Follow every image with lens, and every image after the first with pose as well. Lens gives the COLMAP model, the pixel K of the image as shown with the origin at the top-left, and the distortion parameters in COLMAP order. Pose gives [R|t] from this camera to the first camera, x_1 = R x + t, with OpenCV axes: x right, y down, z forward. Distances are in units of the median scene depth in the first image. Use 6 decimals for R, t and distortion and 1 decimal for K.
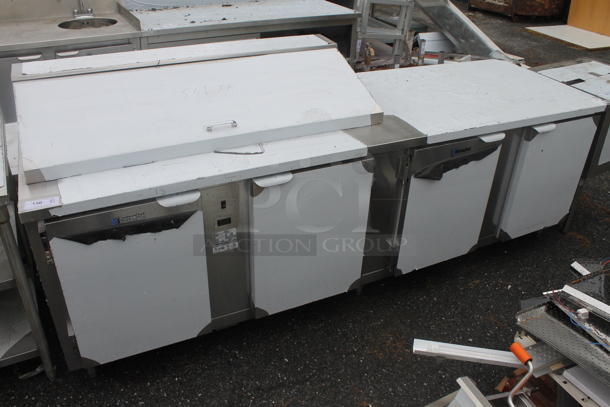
lens RADIAL K [[506.4, 0, 305.0], [0, 506.4, 203.5], [0, 0, 1]] dist [-0.092276, 0.002189]
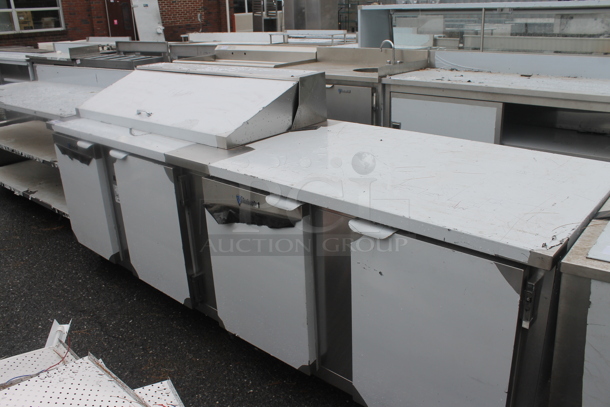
lens RADIAL K [[506.4, 0, 305.0], [0, 506.4, 203.5], [0, 0, 1]] dist [-0.092276, 0.002189]
pose [[0.389294, 0.290891, -0.873975, 1.063998], [-0.437798, 0.893235, 0.102294, -0.228142], [0.810422, 0.342802, 0.475083, 0.701071]]
